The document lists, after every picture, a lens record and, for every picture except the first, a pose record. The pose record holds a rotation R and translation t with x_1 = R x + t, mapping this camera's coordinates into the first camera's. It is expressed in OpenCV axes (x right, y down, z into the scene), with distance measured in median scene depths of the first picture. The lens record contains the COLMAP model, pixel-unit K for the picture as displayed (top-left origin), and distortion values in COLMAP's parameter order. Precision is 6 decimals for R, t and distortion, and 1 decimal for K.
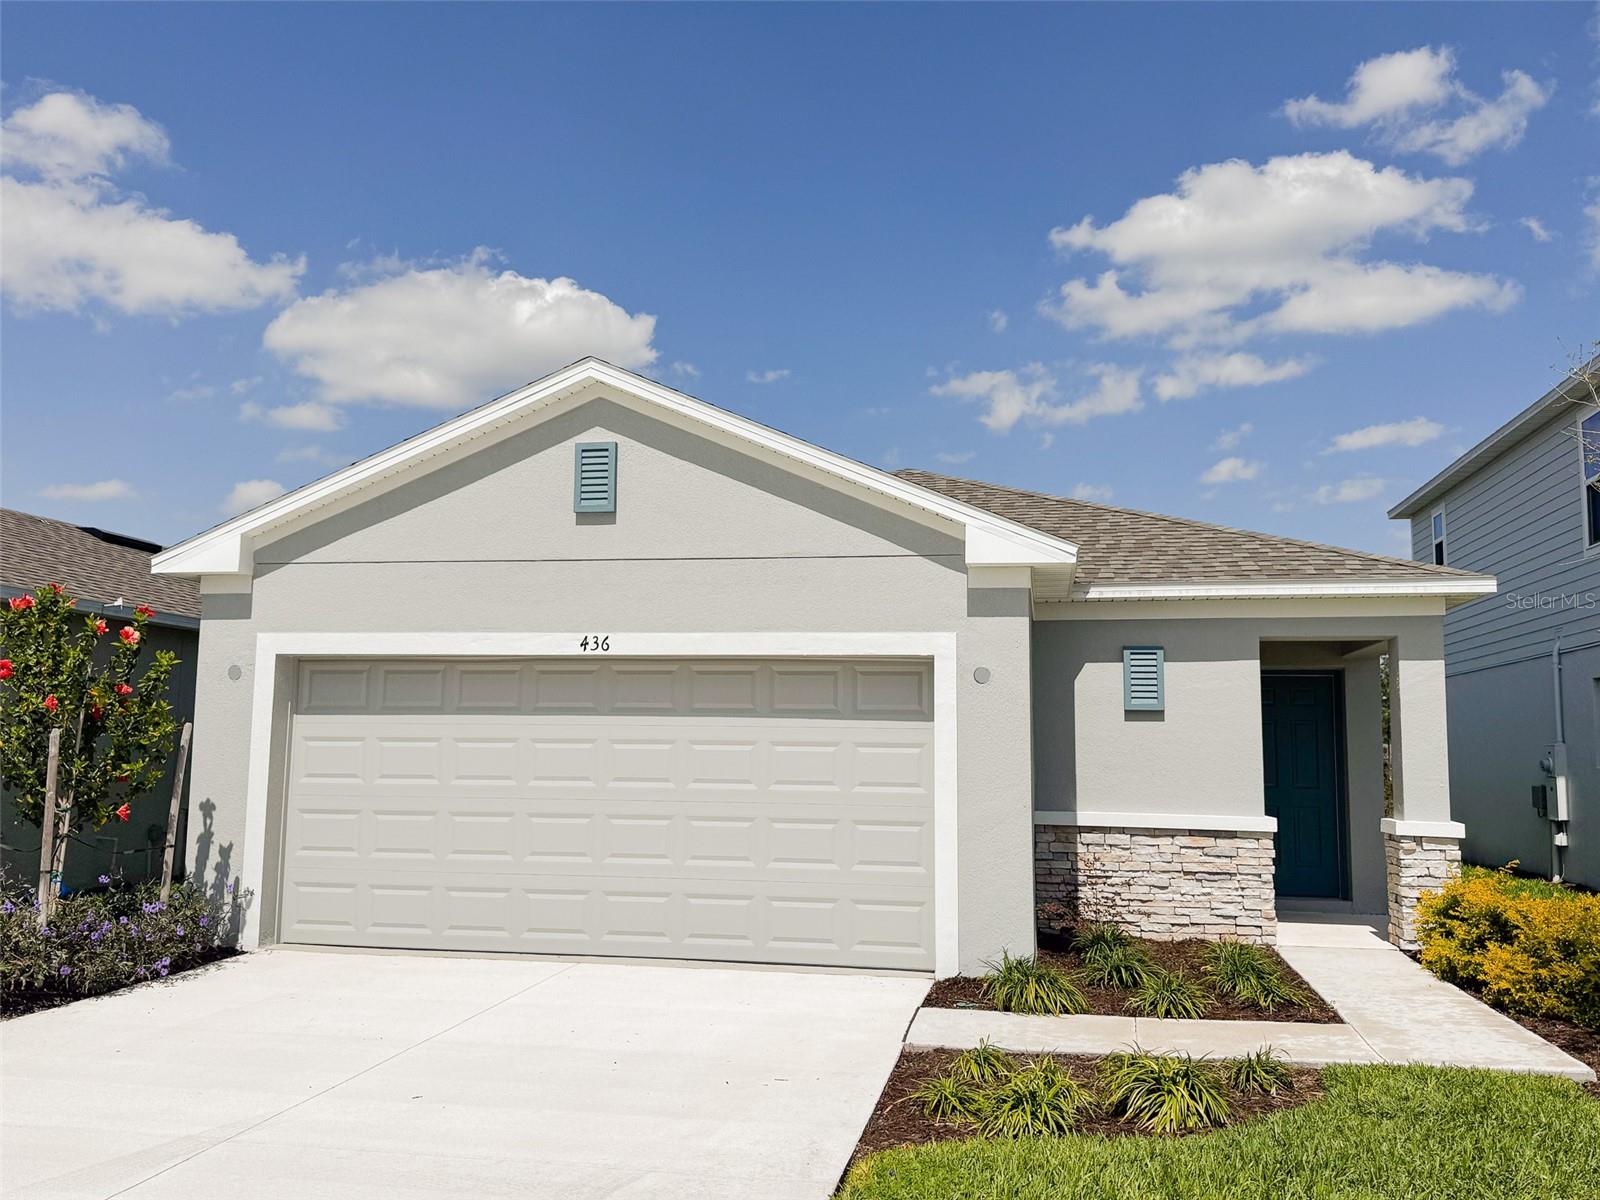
lens RADIAL K [[1312.8, 0, 800.0], [0, 1312.8, 600.0], [0, 0, 1]] dist [0.111890, -0.267937]
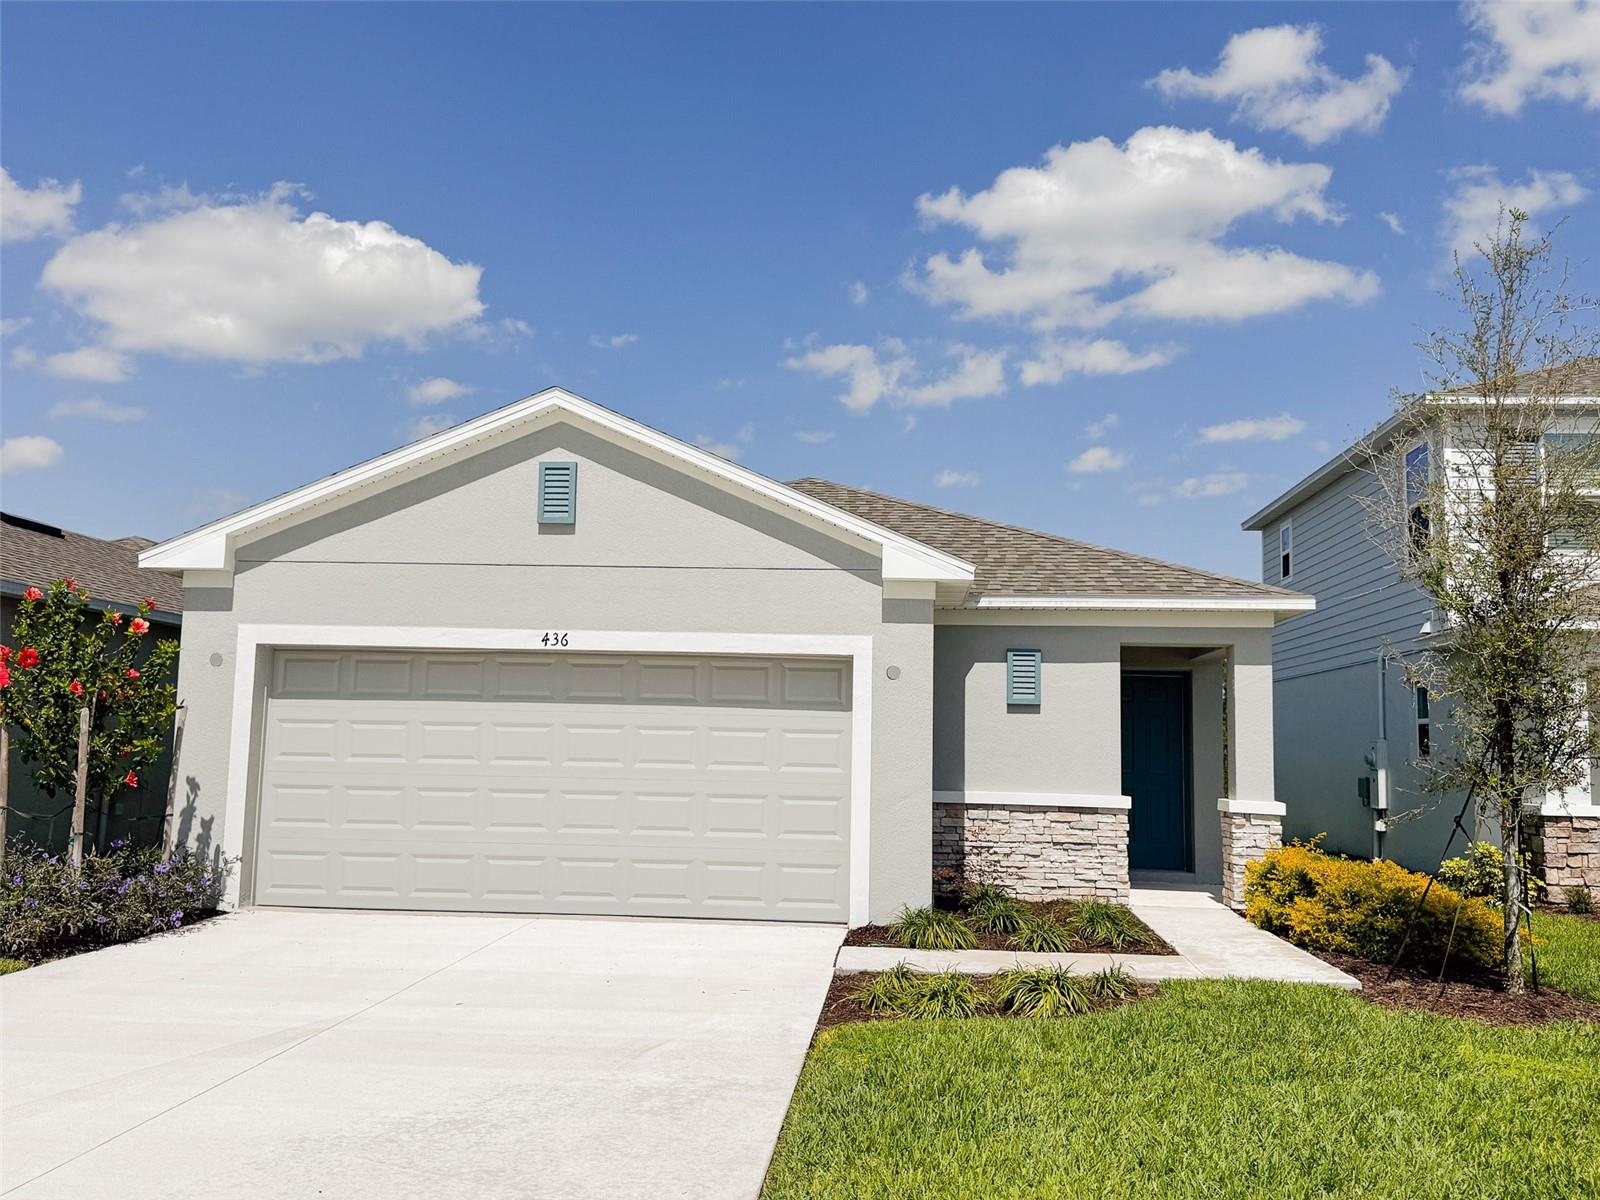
lens RADIAL K [[1418.7, 0, 800.0], [0, 1418.7, 600.0], [0, 0, 1]] dist [0.128108, -0.398140]
pose [[0.993794, 0.020485, 0.109334, -0.076636], [-0.021589, 0.999727, 0.008921, -0.015667], [-0.109121, -0.011226, 0.993965, -0.230679]]
